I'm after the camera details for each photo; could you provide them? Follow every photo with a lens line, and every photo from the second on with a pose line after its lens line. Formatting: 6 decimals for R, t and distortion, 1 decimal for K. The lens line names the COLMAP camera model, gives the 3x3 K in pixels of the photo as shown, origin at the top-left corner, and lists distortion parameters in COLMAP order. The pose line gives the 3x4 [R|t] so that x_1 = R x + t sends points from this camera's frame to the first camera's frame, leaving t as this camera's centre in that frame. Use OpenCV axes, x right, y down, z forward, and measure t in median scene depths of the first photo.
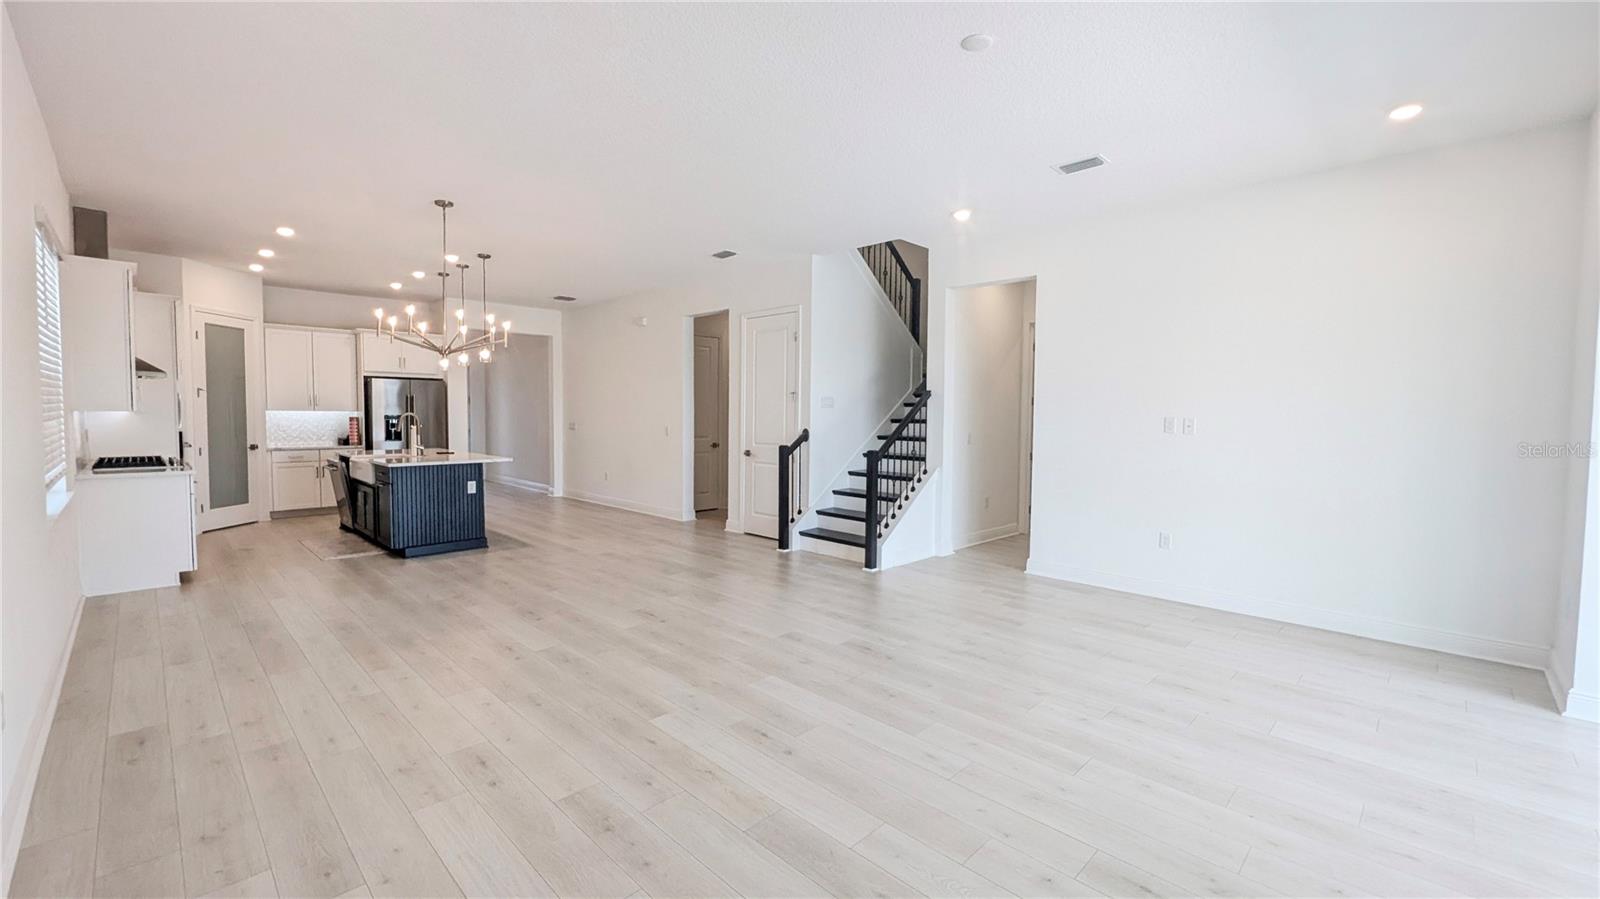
lens RADIAL K [[654.5, 0, 801.1], [0, 654.5, 445.9], [0, 0, 1]] dist [-0.000066, -0.000029]
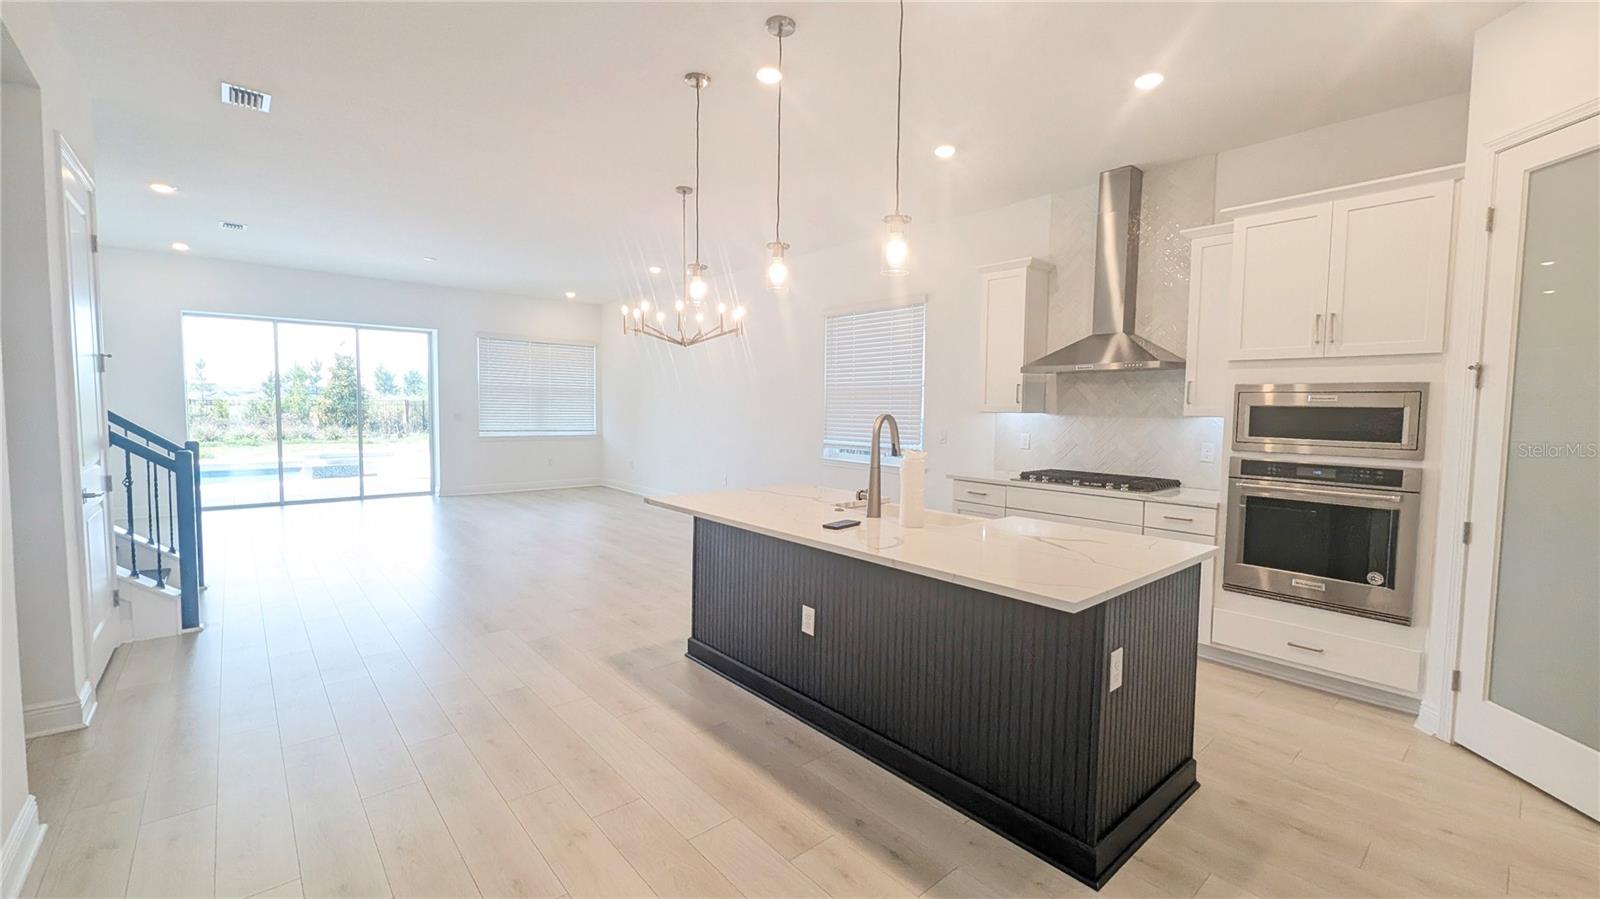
lens RADIAL K [[654.5, 0, 801.1], [0, 654.5, 445.9], [0, 0, 1]] dist [-0.000066, -0.000029]
pose [[-0.996074, -0.025720, 0.084706, -0.584136], [-0.015909, 0.993293, 0.114526, -0.080646], [-0.087084, 0.112729, -0.989802, 1.445561]]
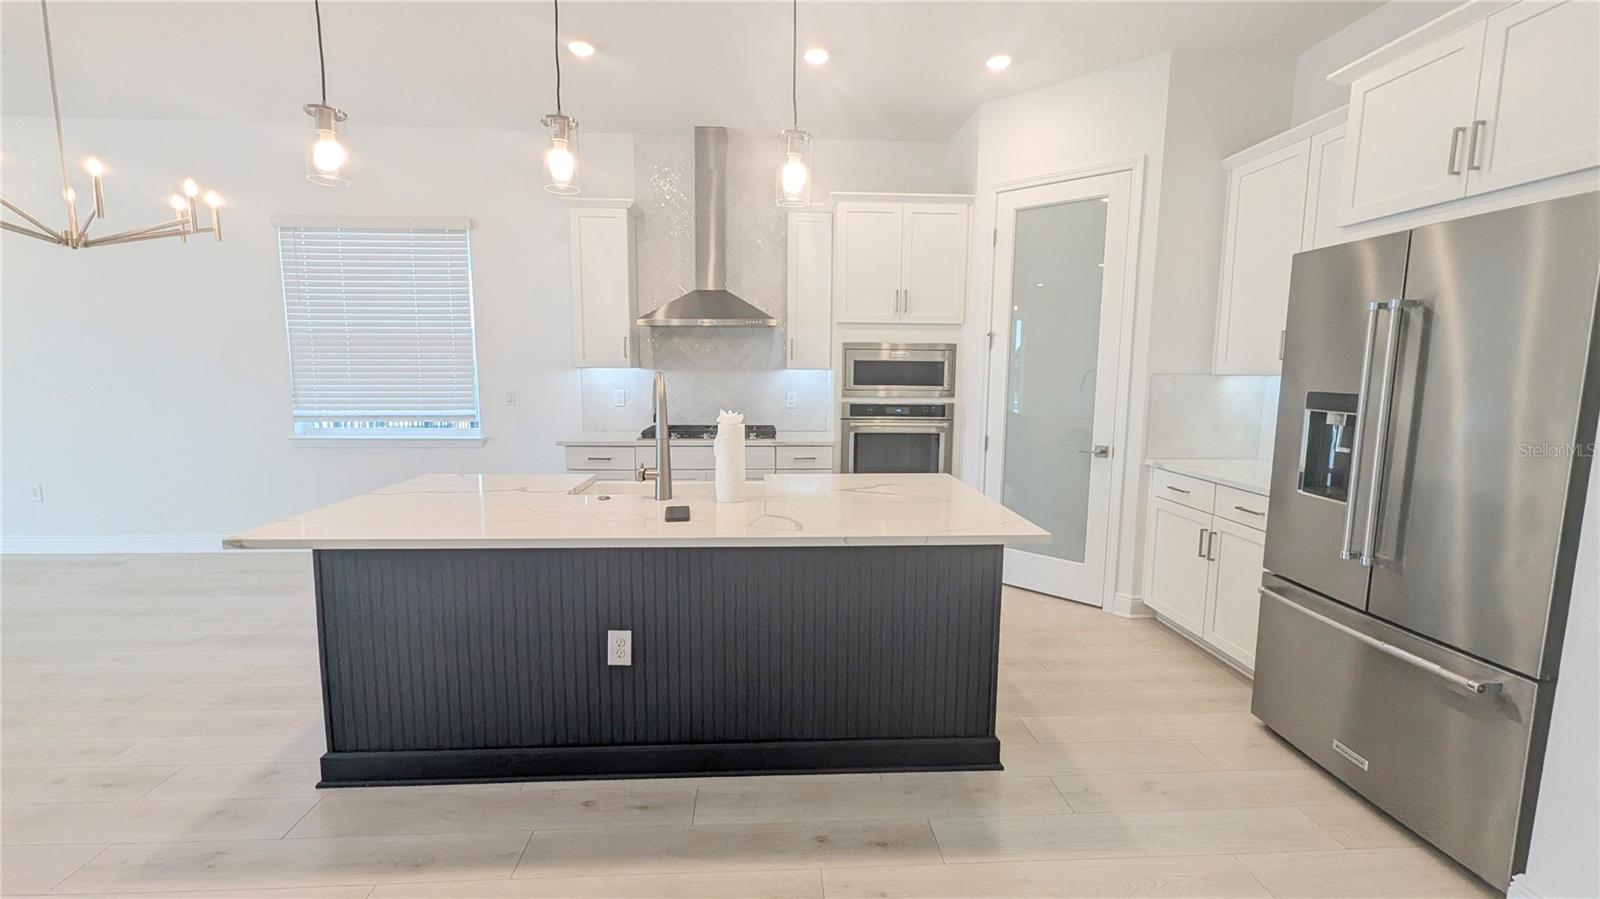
lens RADIAL K [[654.5, 0, 801.1], [0, 654.5, 445.9], [0, 0, 1]] dist [-0.000066, -0.000029]
pose [[-0.679169, 0.077475, -0.729881, -0.394719], [-0.050730, 0.987081, 0.151981, -0.070854], [0.732226, 0.140248, -0.666464, 1.306501]]
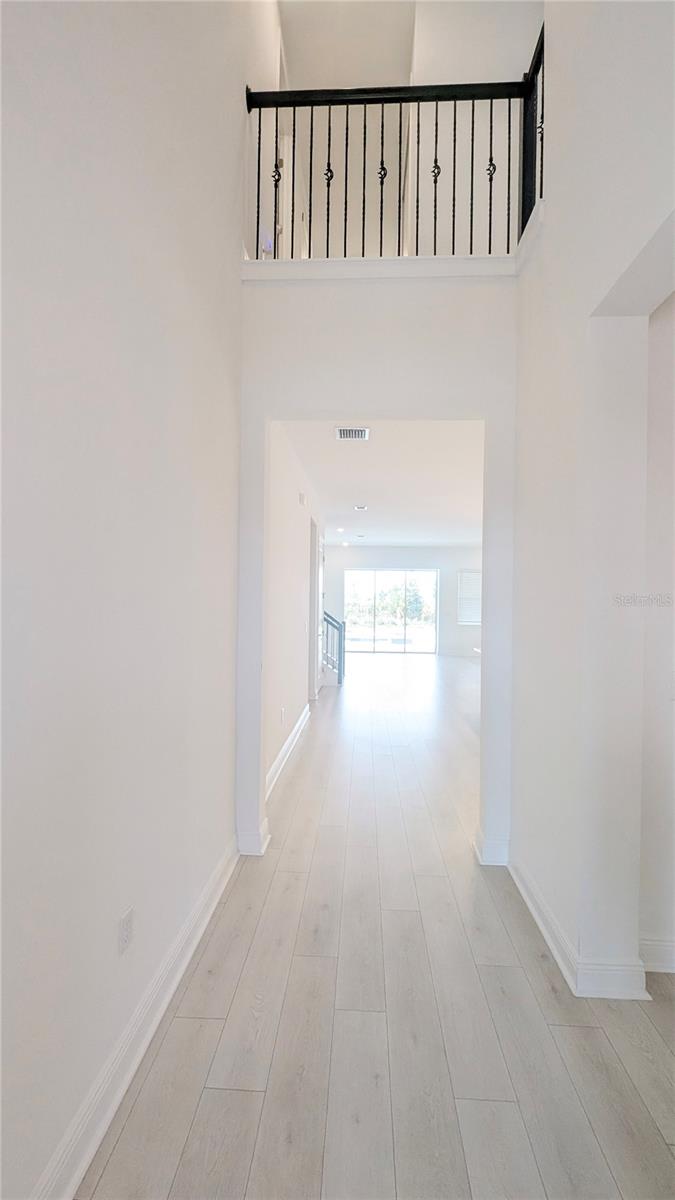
lens RADIAL K [[490.9, 0, 343.1], [0, 490.9, 600.2], [0, 0, 1]] dist [-0.000066, -0.000029]
pose [[-0.659813, -0.014458, 0.751291, -0.950755], [0.021956, 0.999017, 0.038509, -0.112411], [-0.751109, 0.041904, -0.658847, 1.753252]]
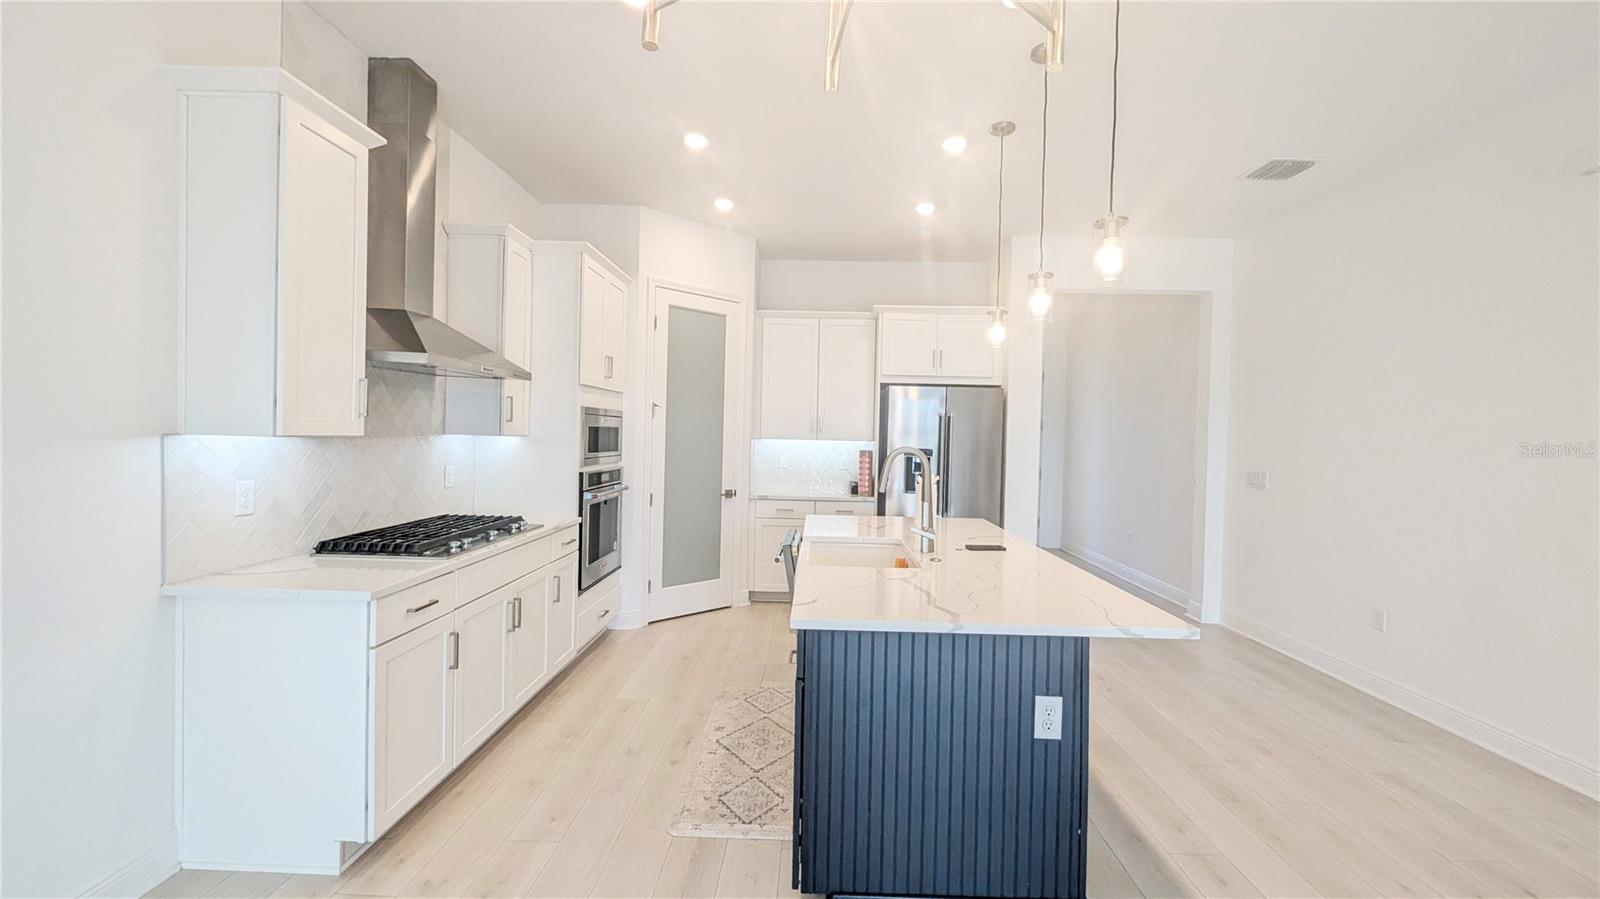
lens RADIAL K [[654.5, 0, 801.1], [0, 654.5, 445.9], [0, 0, 1]] dist [-0.000066, -0.000029]
pose [[0.684983, 0.016745, -0.728366, -0.349457], [-0.051714, 0.998332, -0.025682, -0.037206], [0.726721, 0.055258, 0.684706, 0.677827]]
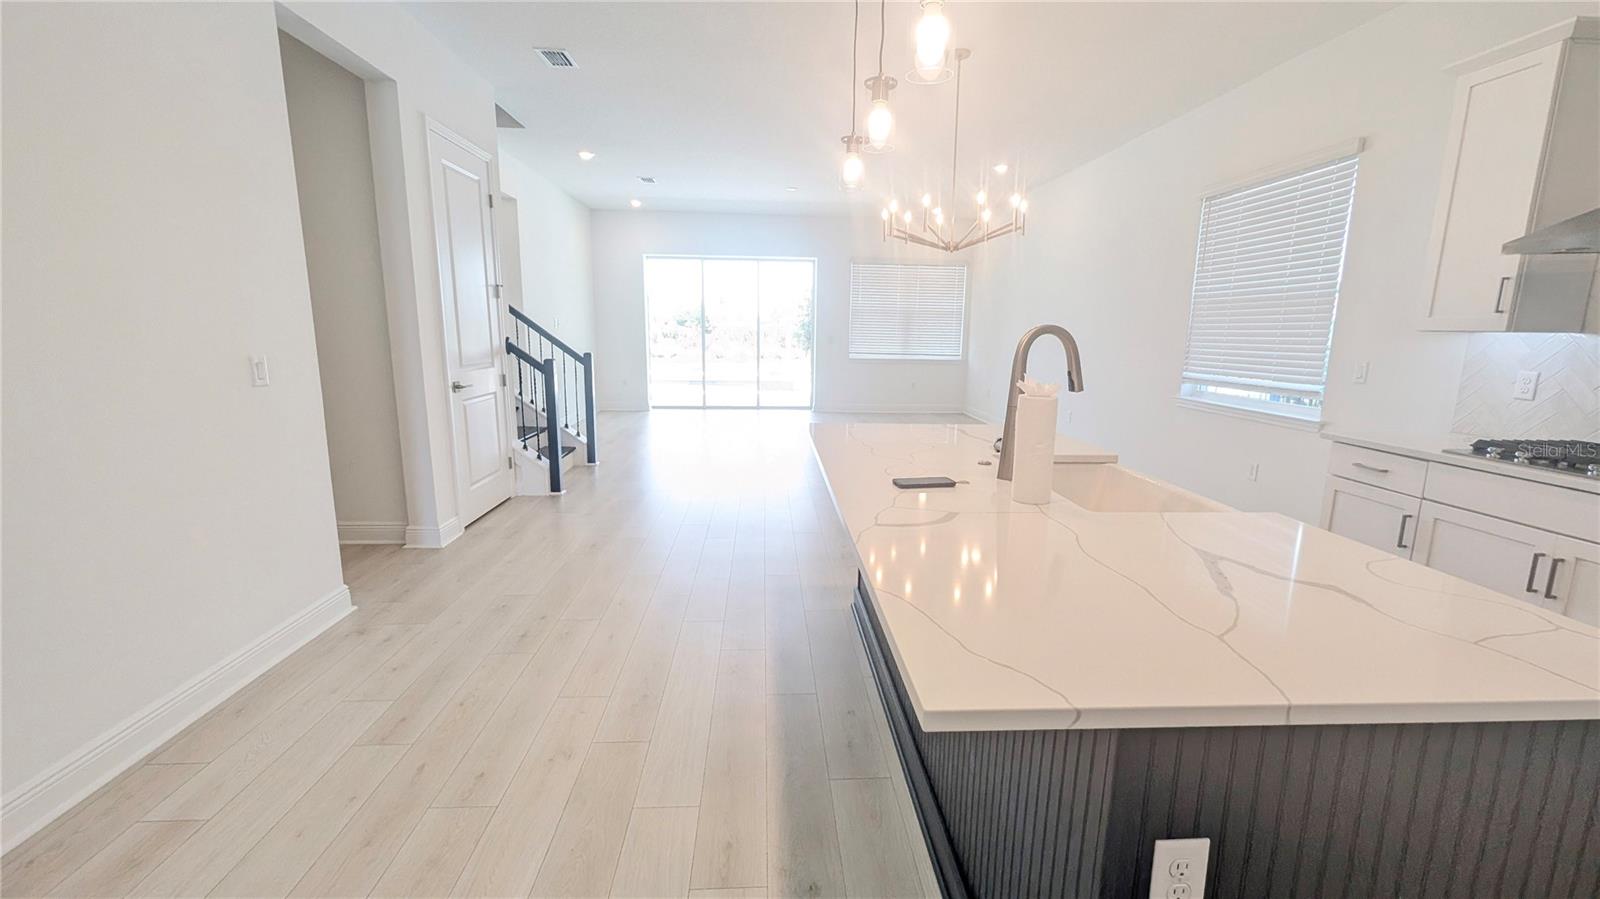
lens RADIAL K [[656.9, 0, 798.5], [0, 656.9, 444.1], [0, 0, 1]] dist [0.001027, 0.000065]
pose [[-0.733003, -0.135958, 0.666500, -0.718049], [0.017356, 0.975765, 0.218133, -0.066222], [-0.680004, 0.171460, -0.712879, 1.291734]]
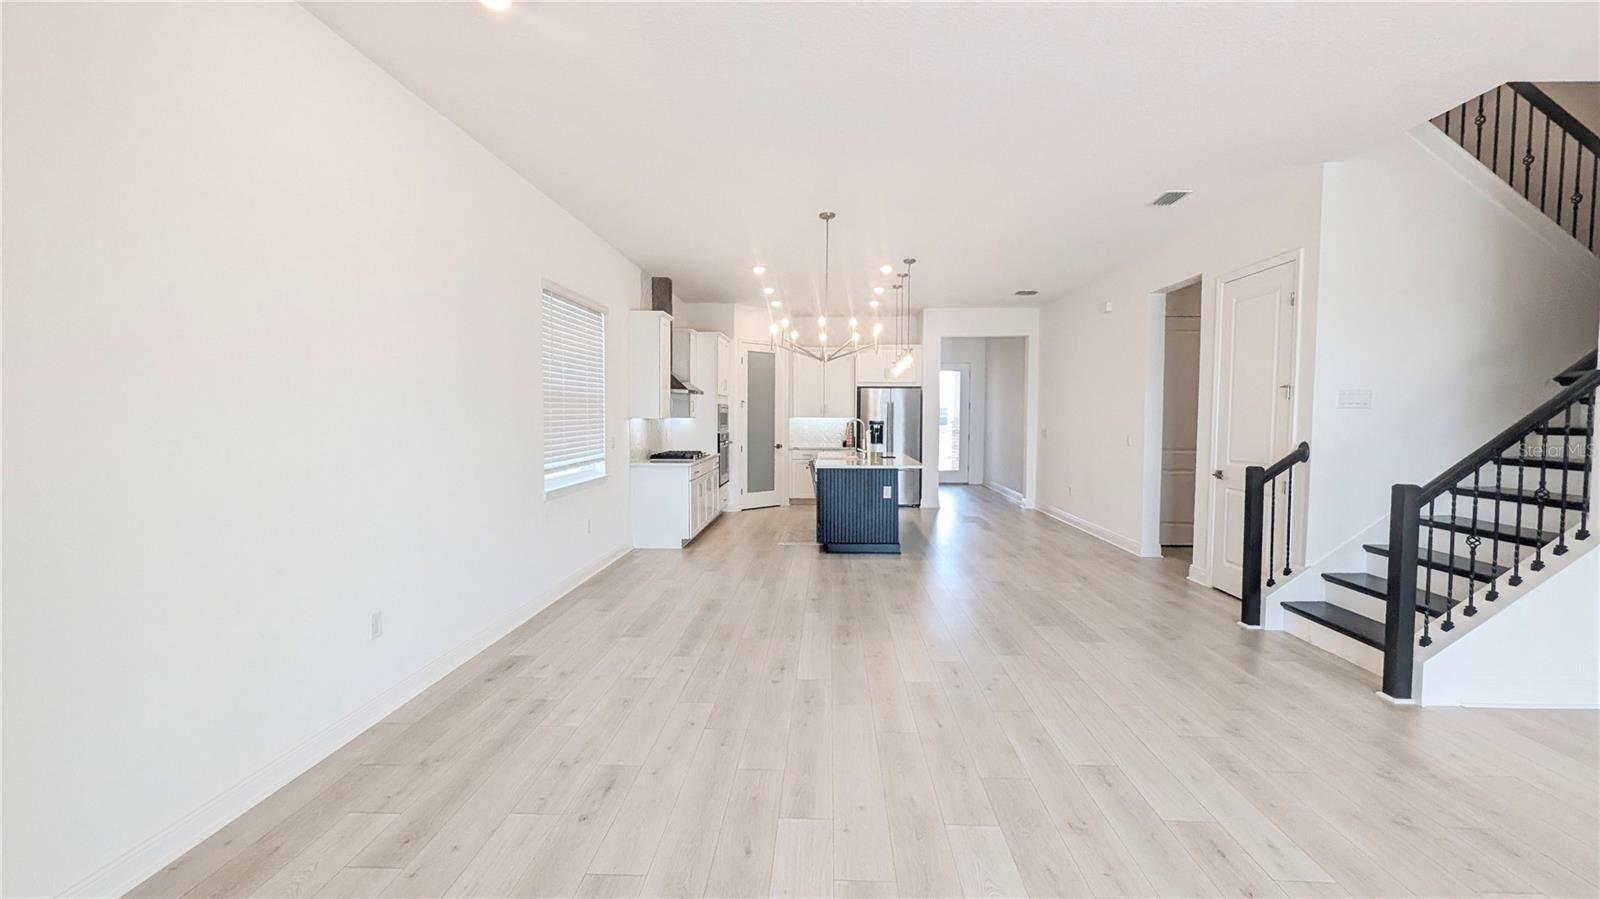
lens RADIAL K [[654.5, 0, 801.1], [0, 654.5, 445.9], [0, 0, 1]] dist [-0.000066, -0.000029]
pose [[0.673121, 0.027220, -0.739031, 0.141689], [-0.033385, 0.999422, 0.006403, -0.009671], [0.738779, 0.020363, 0.673641, 0.205503]]
